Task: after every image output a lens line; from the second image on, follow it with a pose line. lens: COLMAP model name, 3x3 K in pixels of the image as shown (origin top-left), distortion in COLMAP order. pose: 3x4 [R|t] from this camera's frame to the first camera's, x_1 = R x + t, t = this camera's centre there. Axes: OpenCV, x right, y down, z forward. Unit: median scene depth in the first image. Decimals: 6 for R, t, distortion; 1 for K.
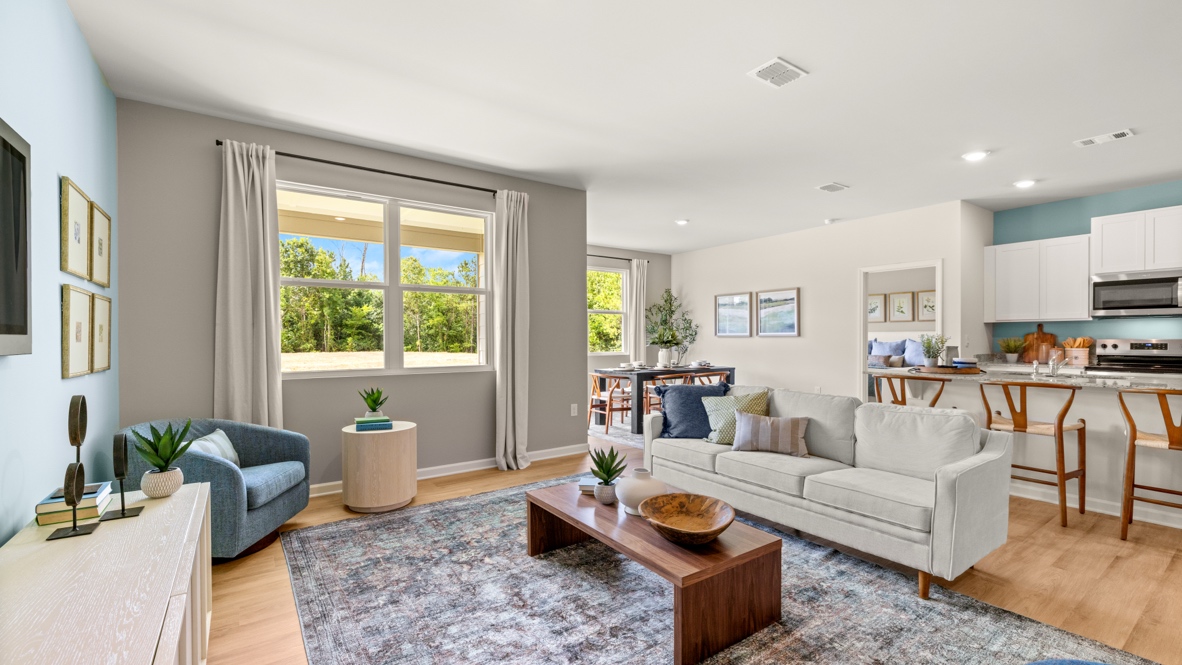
lens RADIAL K [[496.6, 0, 586.9], [0, 496.6, 339.0], [0, 0, 1]] dist [-0.000628, 0.000148]
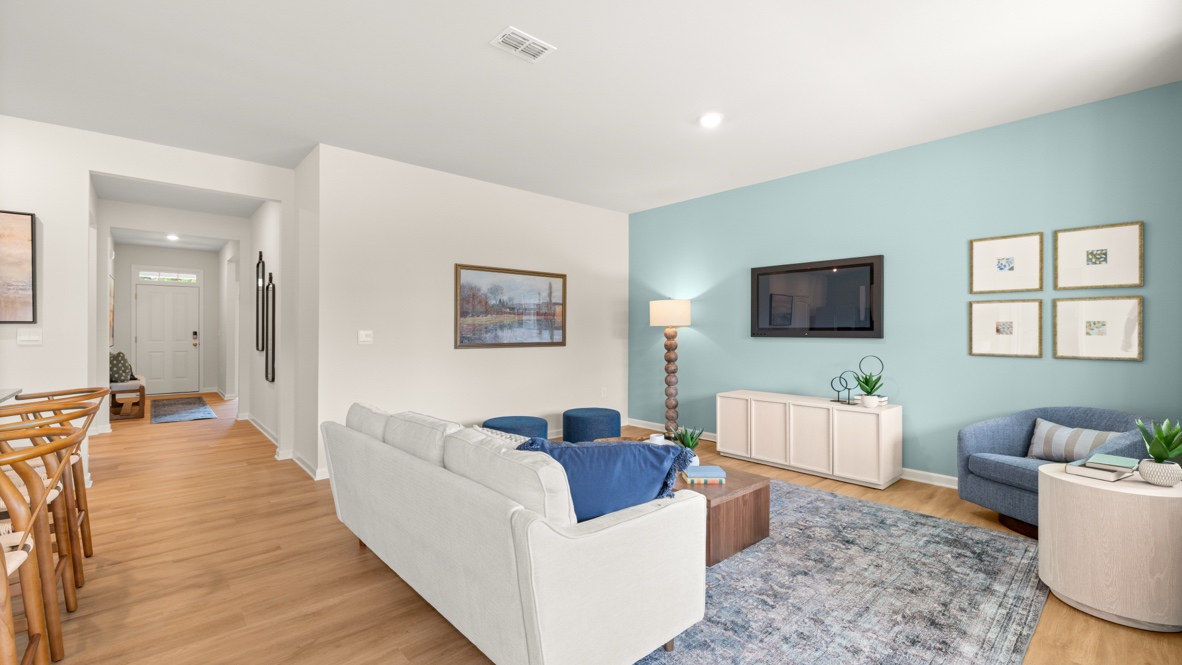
lens RADIAL K [[497.4, 0, 585.7], [0, 497.4, 331.0], [0, 0, 1]] dist [-0.001063, -0.000071]
pose [[-0.993557, 0.000632, -0.113330, 0.185669], [0.000442, 0.999998, 0.001701, -0.003755], [0.113331, 0.001640, -0.993556, 0.954822]]
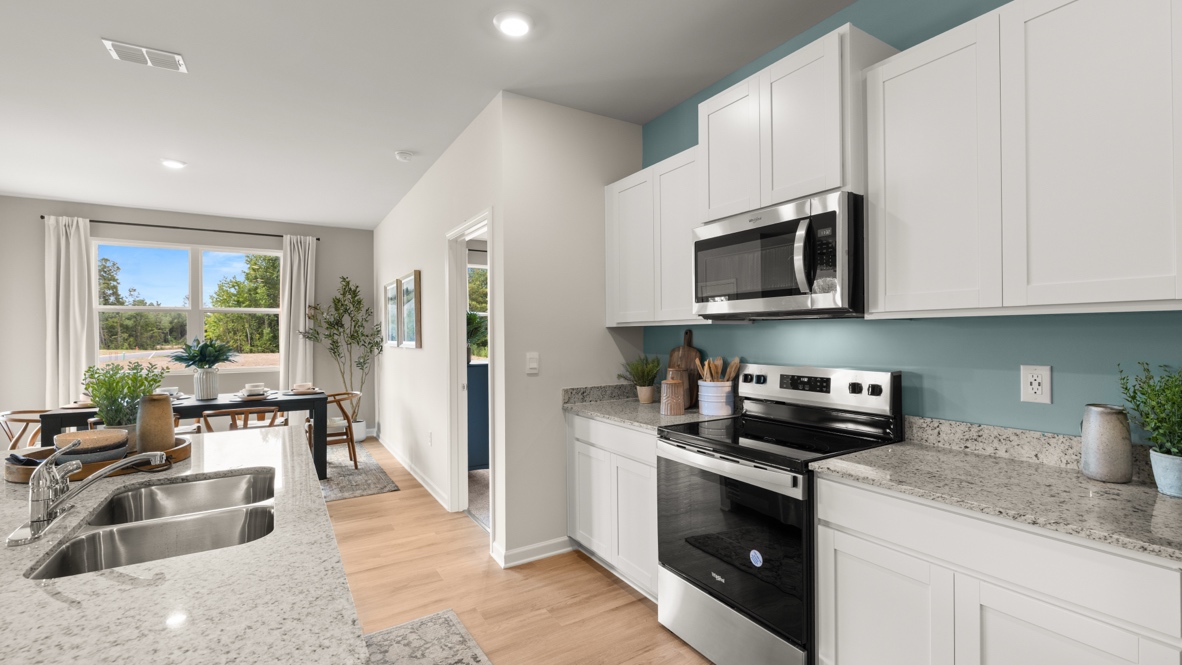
lens RADIAL K [[506.8, 0, 588.2], [0, 506.8, 333.4], [0, 0, 1]] dist [-0.003087, -0.000053]
pose [[0.998145, -0.004255, -0.060731, 0.836892], [0.003894, 0.999974, -0.006068, -0.023882], [0.060755, 0.005820, 0.998136, 0.464207]]
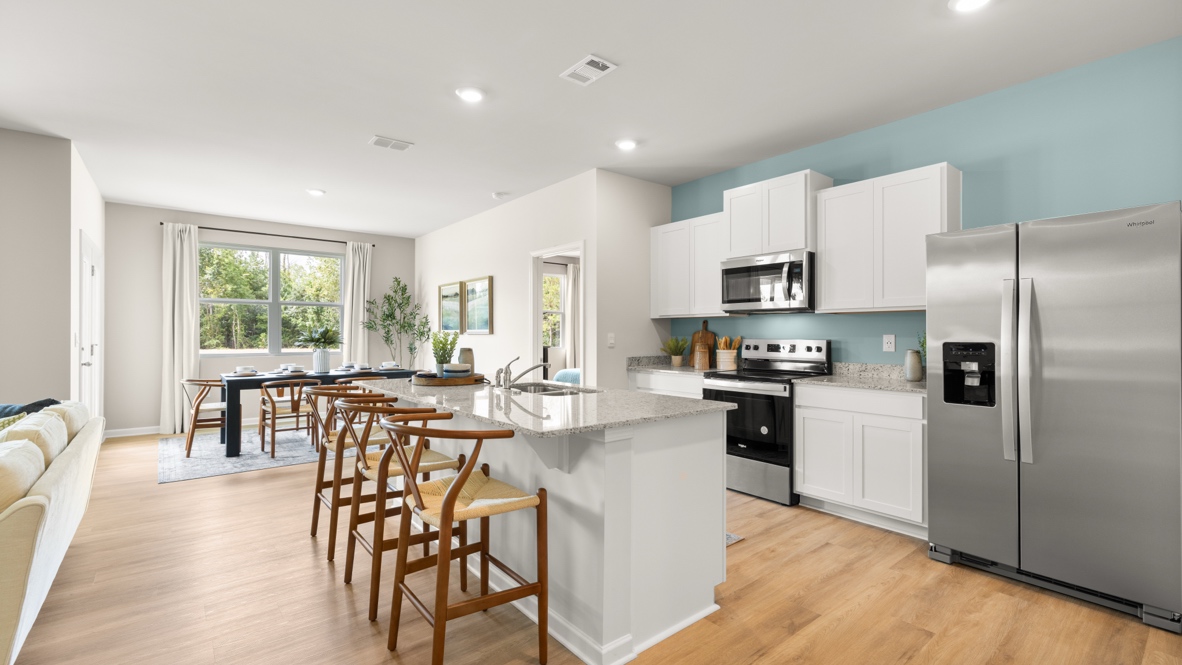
lens RADIAL K [[511.7, 0, 588.9], [0, 511.7, 332.7], [0, 0, 1]] dist [-0.000088, -0.000068]
pose [[0.997604, 0.004126, 0.069053, 0.655841], [-0.003705, 0.999974, -0.006216, -0.003646], [-0.069077, 0.005945, 0.997594, 0.156410]]
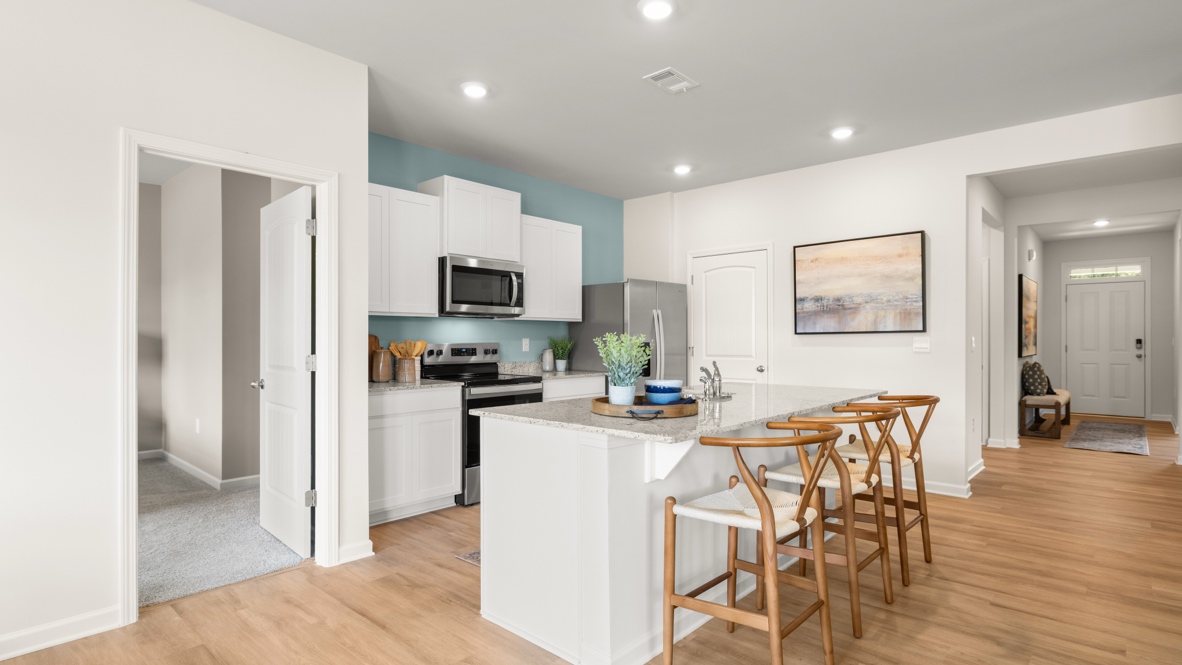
lens RADIAL K [[595.5, 0, 585.2], [0, 595.5, 339.0], [0, 0, 1]] dist [-0.002966, -0.000006]
pose [[-0.217451, 0.002154, 0.976069, 0.116411], [0.004043, 0.999991, -0.001306, -0.003940], [-0.976063, 0.003663, -0.217458, 0.880905]]
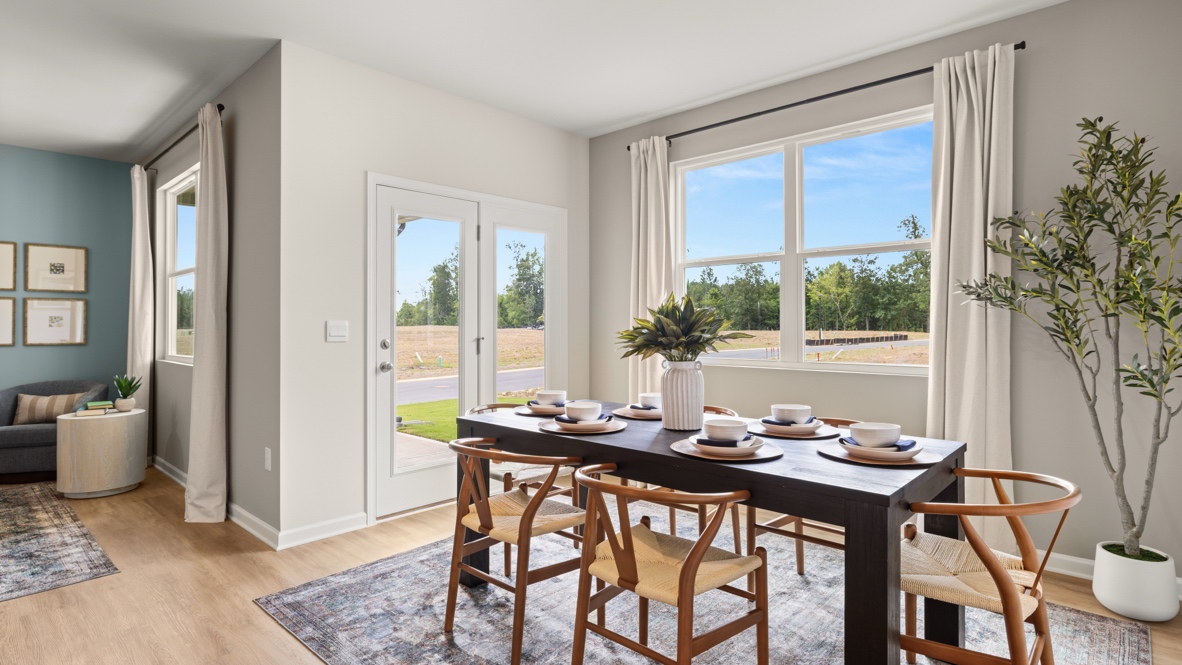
lens RADIAL K [[598.6, 0, 590.8], [0, 598.6, 318.2], [0, 0, 1]] dist [-0.005765, 0.000017]
pose [[0.209394, -0.006951, -0.977807, 0.599839], [0.000128, 0.999975, -0.007081, -0.004235], [0.977831, 0.001358, 0.209390, 1.064384]]
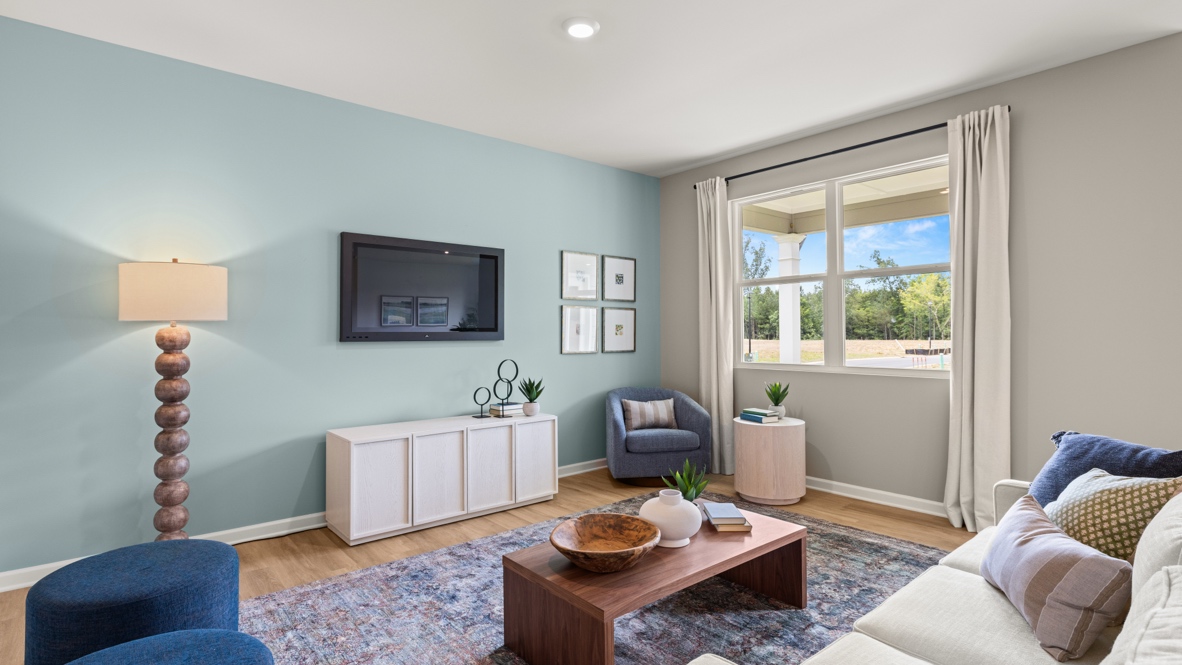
lens RADIAL K [[579.1, 0, 585.0], [0, 579.1, 322.3], [0, 0, 1]] dist [-0.002121, -0.000056]
pose [[0.088496, -0.016475, -0.995940, 0.452432], [0.000171, 0.999863, -0.016525, -0.002739], [0.996077, 0.001292, 0.088487, 0.326936]]
